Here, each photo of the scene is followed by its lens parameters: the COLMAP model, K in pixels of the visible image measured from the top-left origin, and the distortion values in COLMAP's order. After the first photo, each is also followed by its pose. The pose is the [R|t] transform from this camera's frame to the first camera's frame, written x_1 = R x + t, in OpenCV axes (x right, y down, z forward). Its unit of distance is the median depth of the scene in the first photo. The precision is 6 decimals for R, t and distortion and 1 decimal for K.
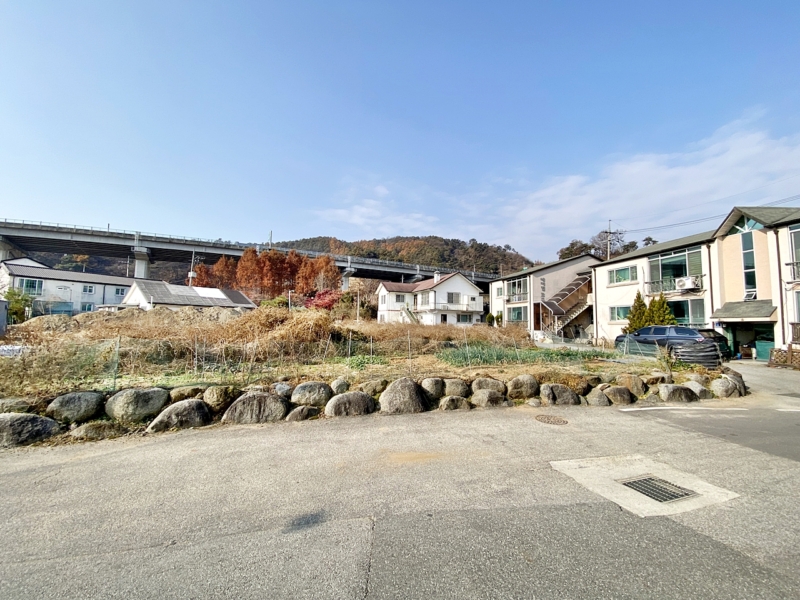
lens RADIAL K [[319.0, 0, 395.8], [0, 319.0, 300.7], [0, 0, 1]] dist [0.000804, -0.017369]
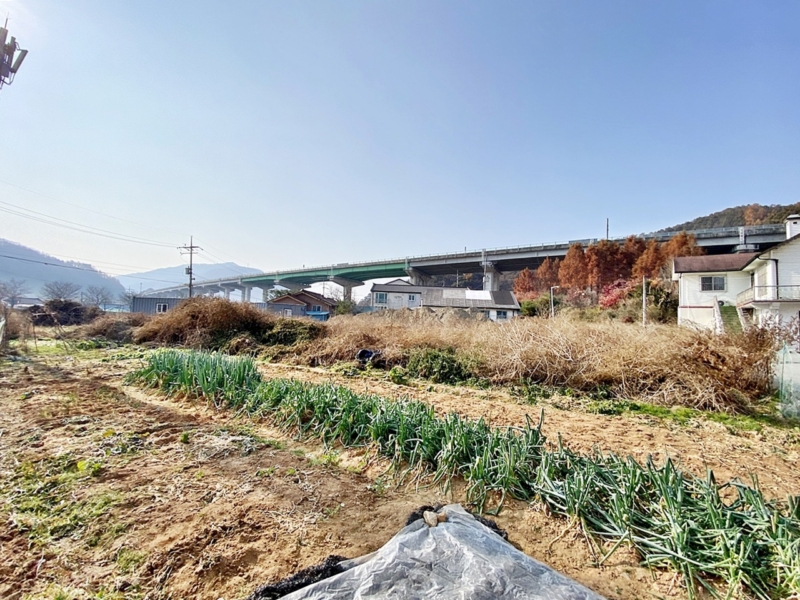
lens RADIAL K [[320.0, 0, 400.9], [0, 320.0, 300.1], [0, 0, 1]] dist [0.024378, -0.023343]
pose [[0.480614, -0.044599, -0.875798, 0.102729], [0.030413, 0.998953, -0.034181, 0.009927], [0.876405, -0.010208, 0.481467, 0.131681]]
